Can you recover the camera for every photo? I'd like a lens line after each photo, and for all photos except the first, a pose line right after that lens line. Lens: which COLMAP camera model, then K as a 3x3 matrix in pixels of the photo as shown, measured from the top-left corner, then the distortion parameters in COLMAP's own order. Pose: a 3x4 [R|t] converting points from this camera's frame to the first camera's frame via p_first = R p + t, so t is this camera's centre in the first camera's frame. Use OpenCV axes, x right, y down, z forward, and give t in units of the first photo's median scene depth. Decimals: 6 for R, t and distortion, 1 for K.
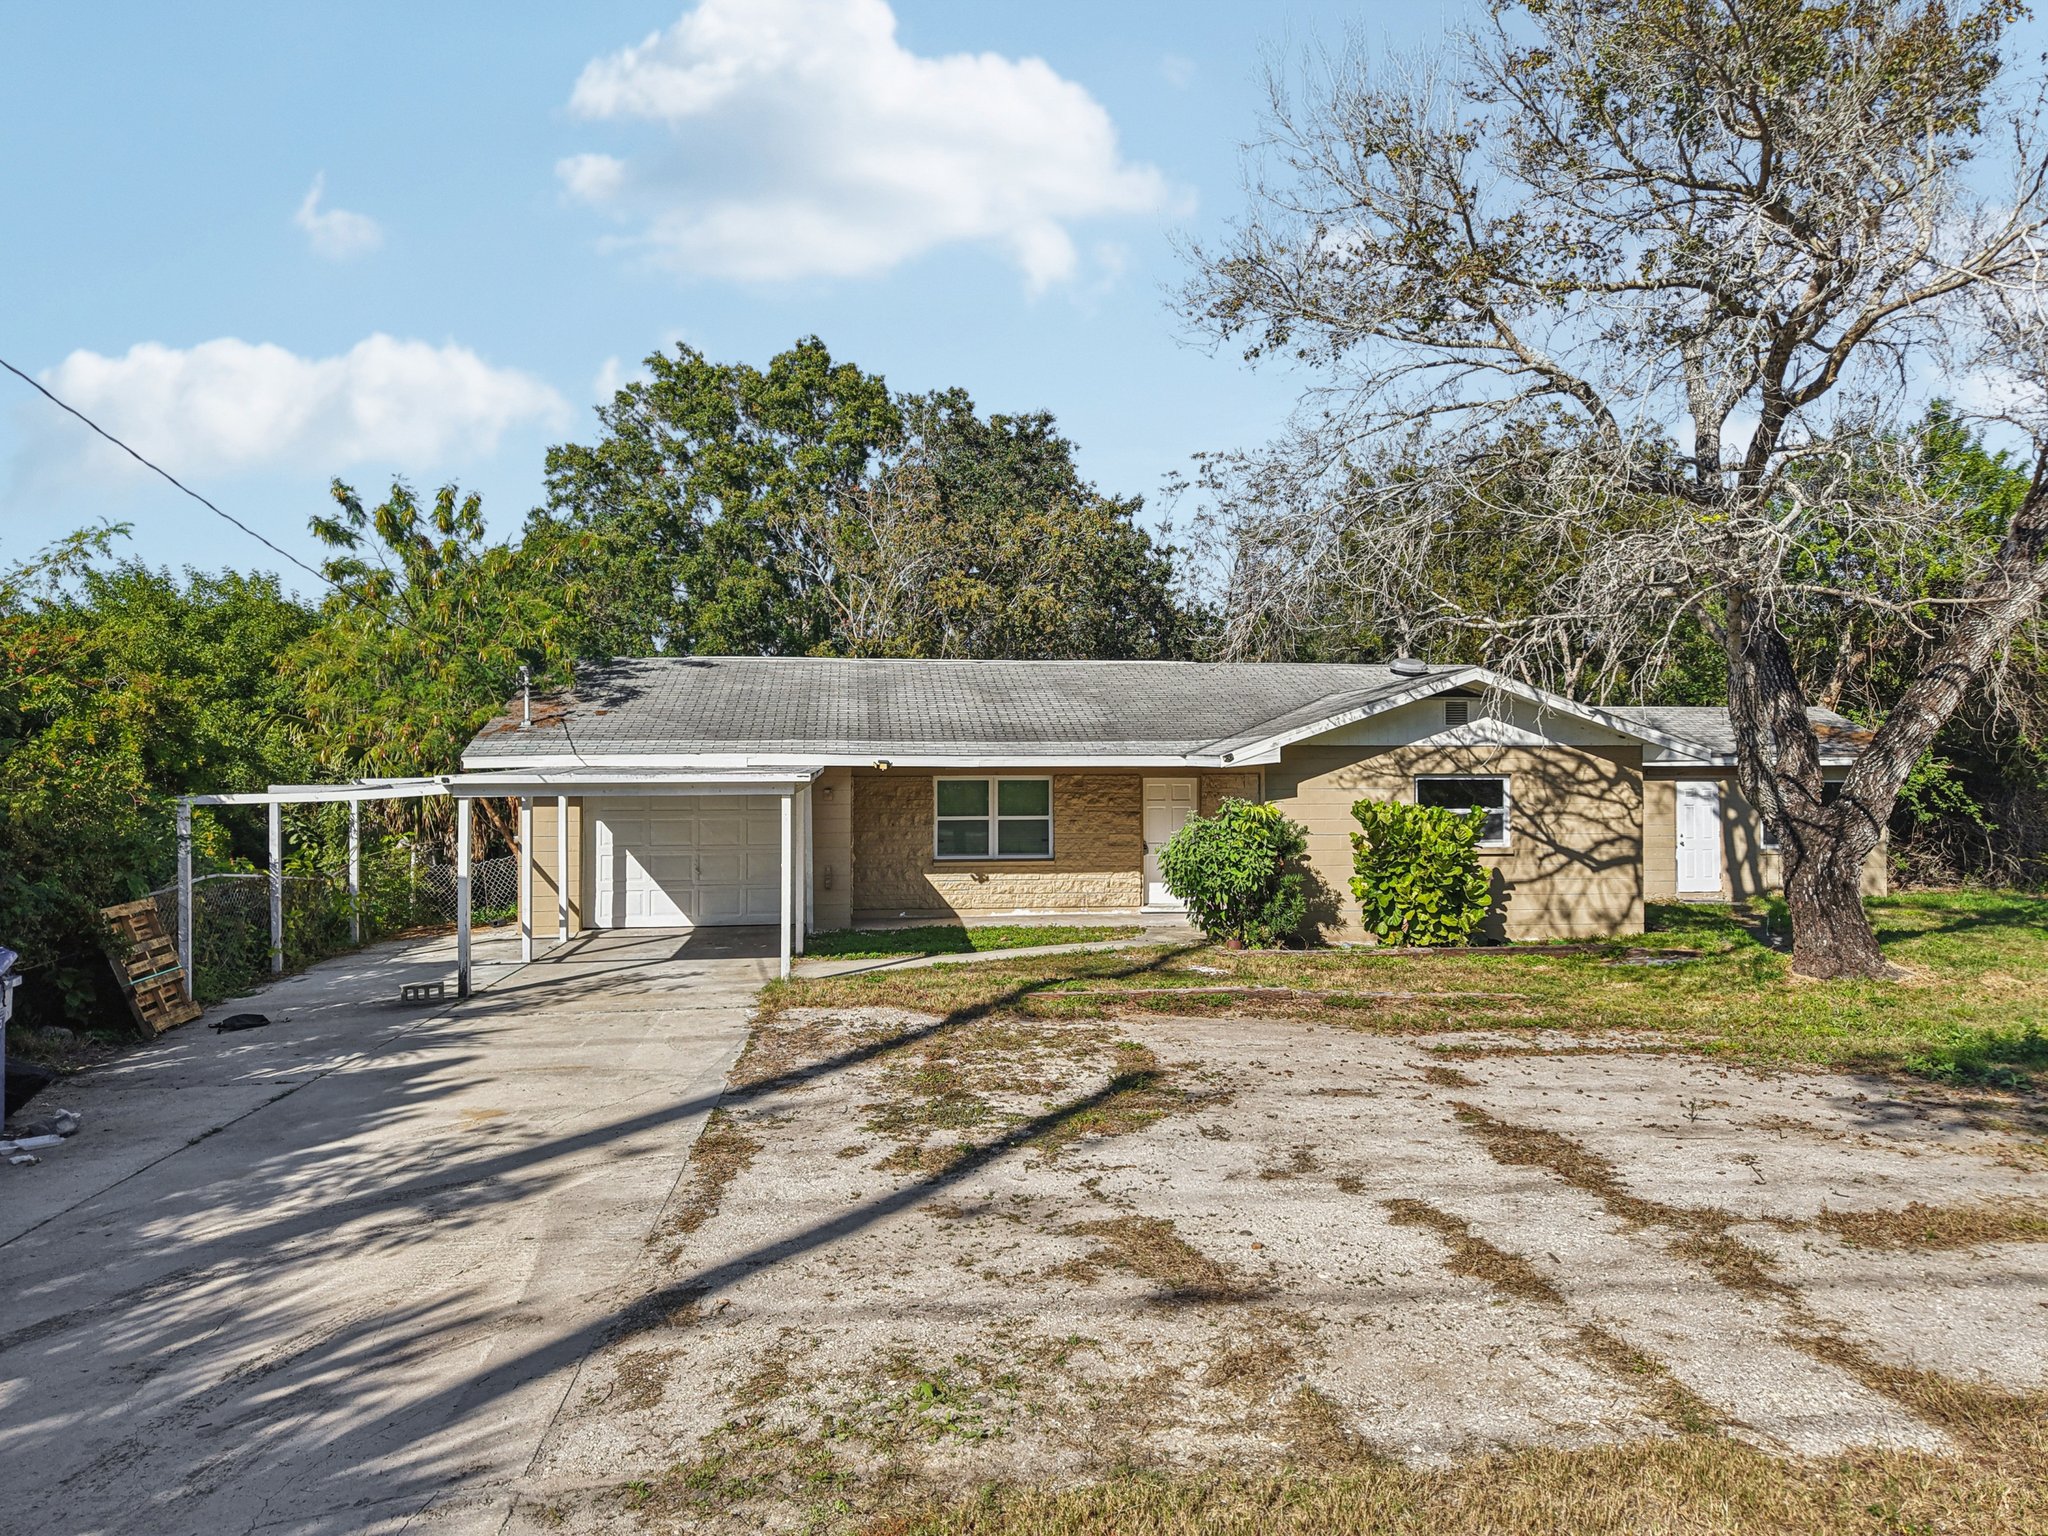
lens RADIAL K [[1370.4, 0, 1024.0], [0, 1370.4, 768.0], [0, 0, 1]] dist [0.028695, -0.023259]
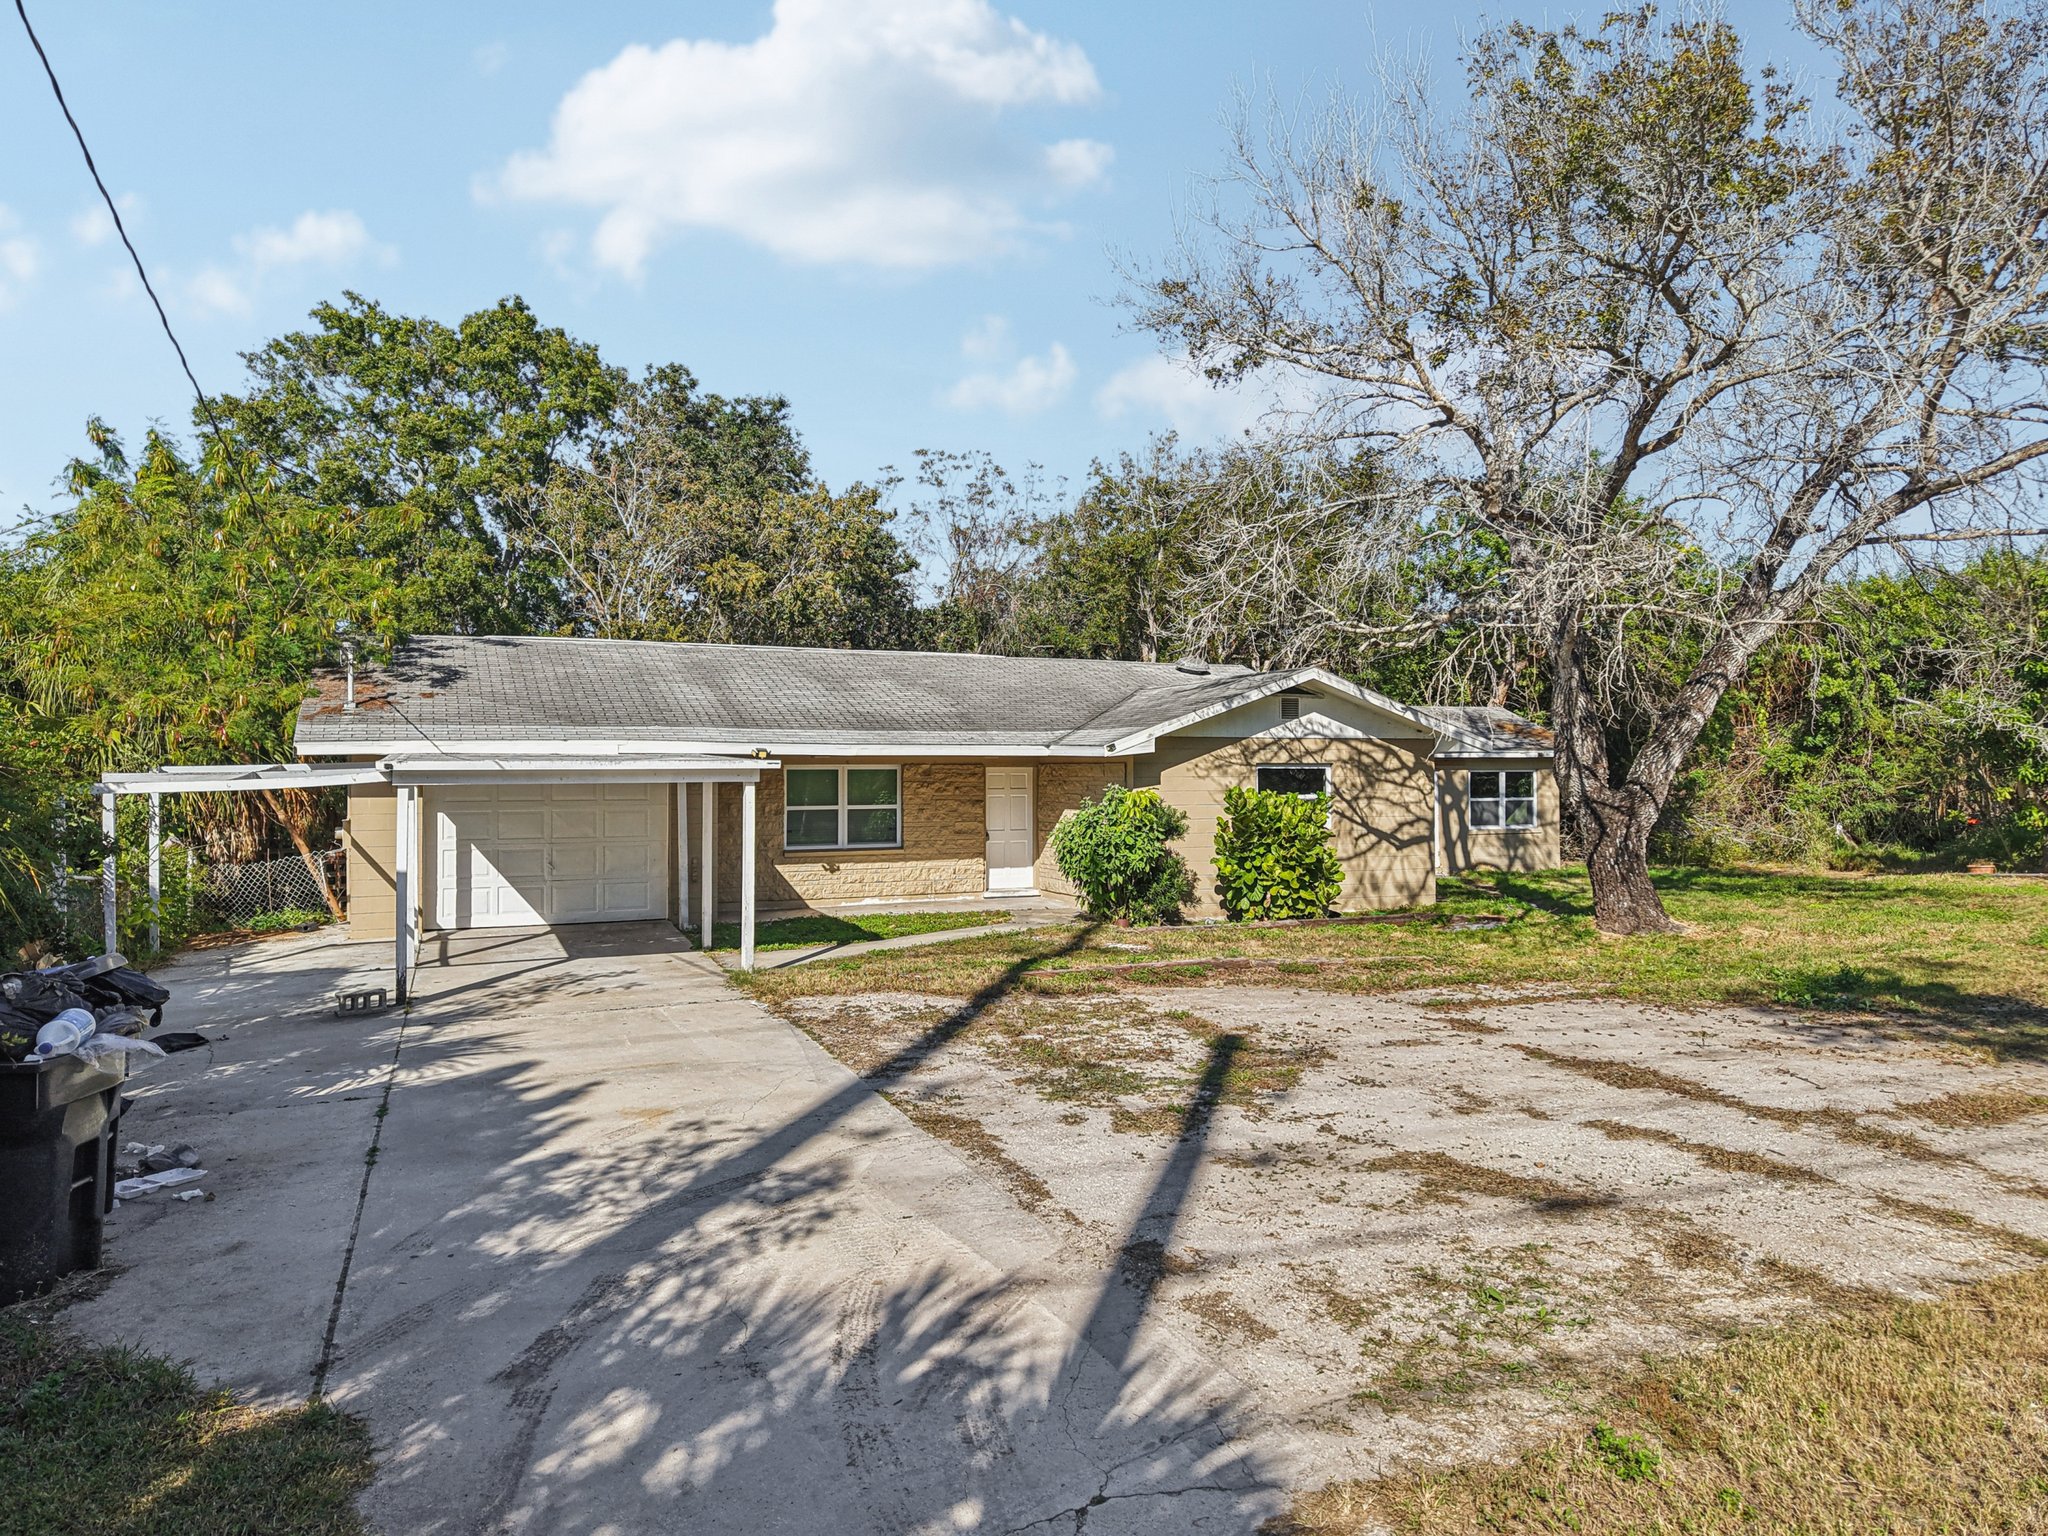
lens RADIAL K [[1370.4, 0, 1024.0], [0, 1370.4, 768.0], [0, 0, 1]] dist [0.028695, -0.023259]
pose [[0.956780, 0.000760, 0.290813, -0.210202], [-0.002197, 0.999987, 0.004615, 0.003529], [-0.290805, -0.005054, 0.956769, 0.007351]]
